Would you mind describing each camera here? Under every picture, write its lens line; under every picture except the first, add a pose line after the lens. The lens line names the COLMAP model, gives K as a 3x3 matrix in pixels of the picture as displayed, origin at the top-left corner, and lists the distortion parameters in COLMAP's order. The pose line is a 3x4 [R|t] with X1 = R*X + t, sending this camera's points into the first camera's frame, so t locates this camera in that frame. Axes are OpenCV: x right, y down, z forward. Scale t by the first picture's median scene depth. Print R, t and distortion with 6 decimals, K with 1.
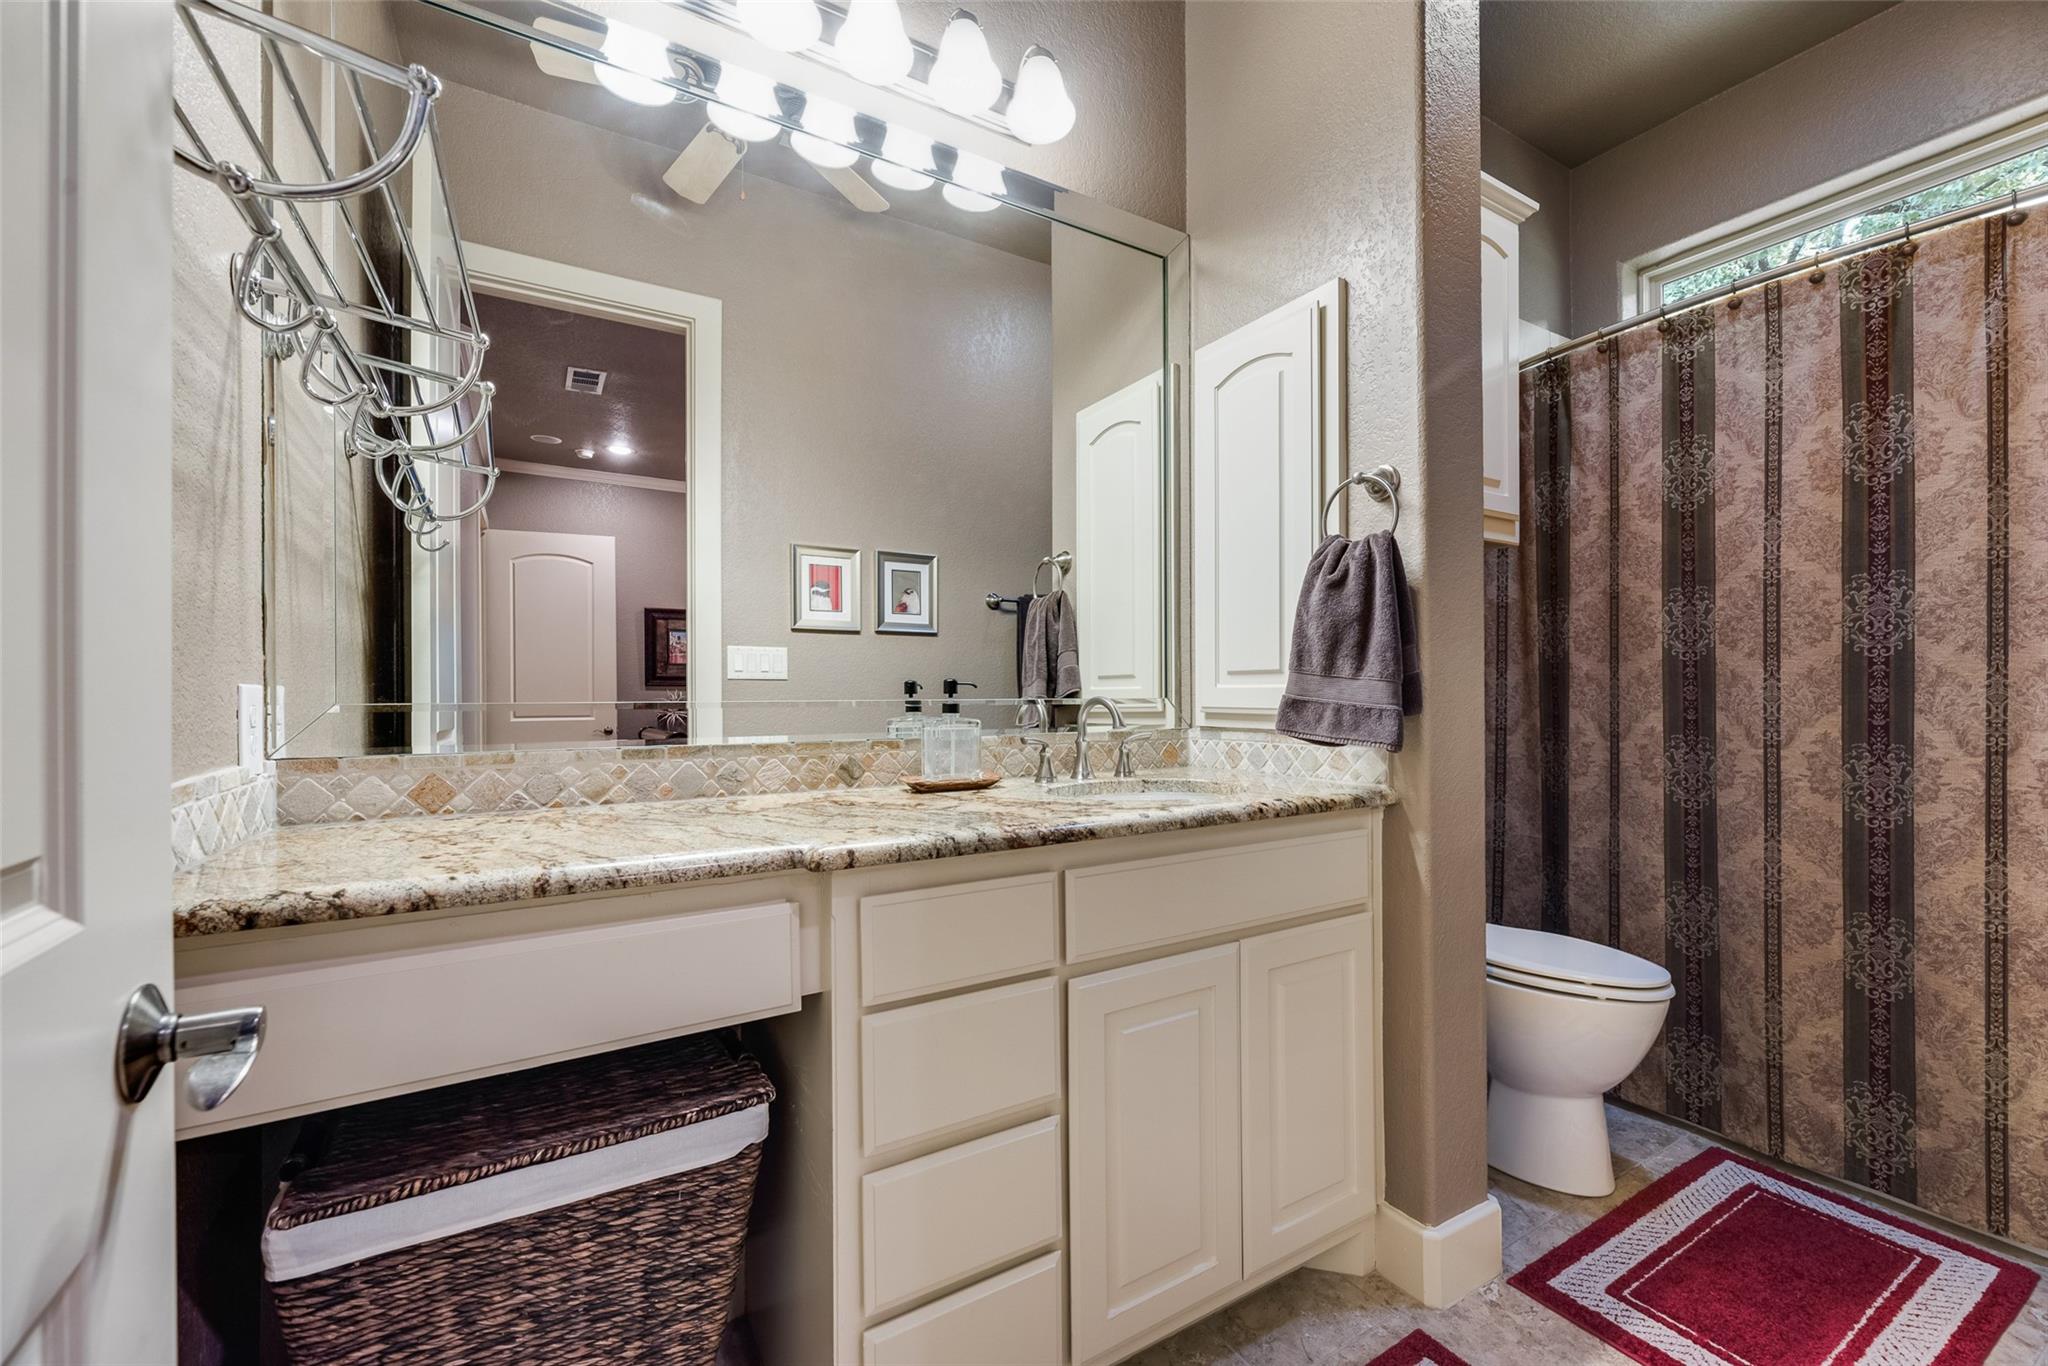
lens RADIAL K [[821.7, 0, 1018.7], [0, 821.7, 688.7], [0, 0, 1]] dist [-0.005246, -0.000194]
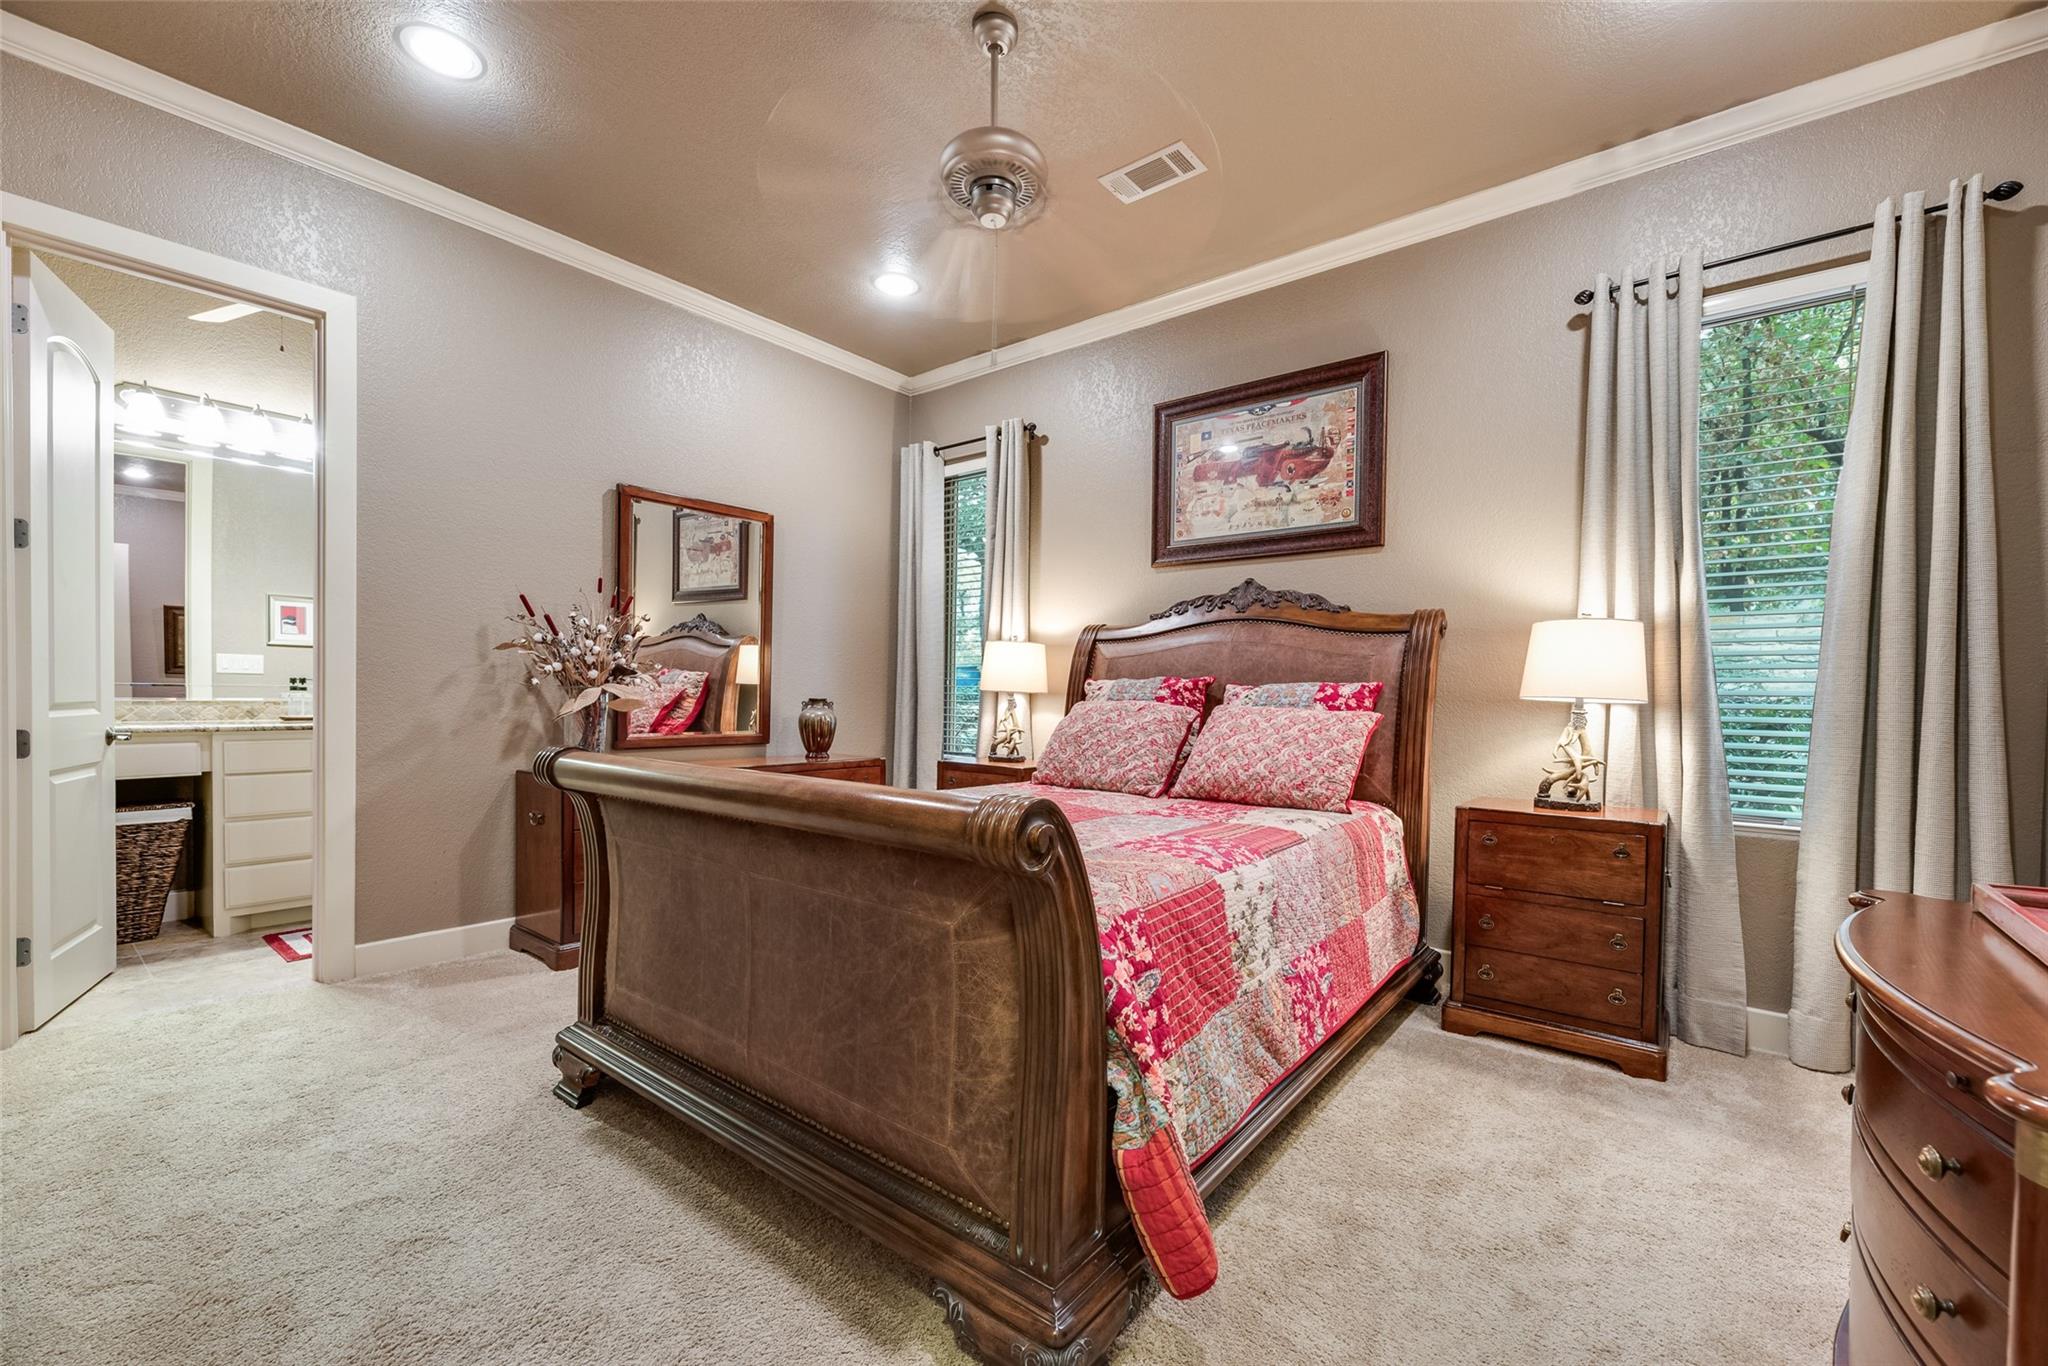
lens RADIAL K [[821.7, 0, 1034.0], [0, 821.7, 695.5], [0, 0, 1]] dist [-0.005246, -0.000194]
pose [[0.931393, 0.016986, 0.363618, 1.650295], [-0.022749, 0.999674, 0.011574, -0.056816], [-0.363303, -0.019052, 0.931476, -3.282658]]
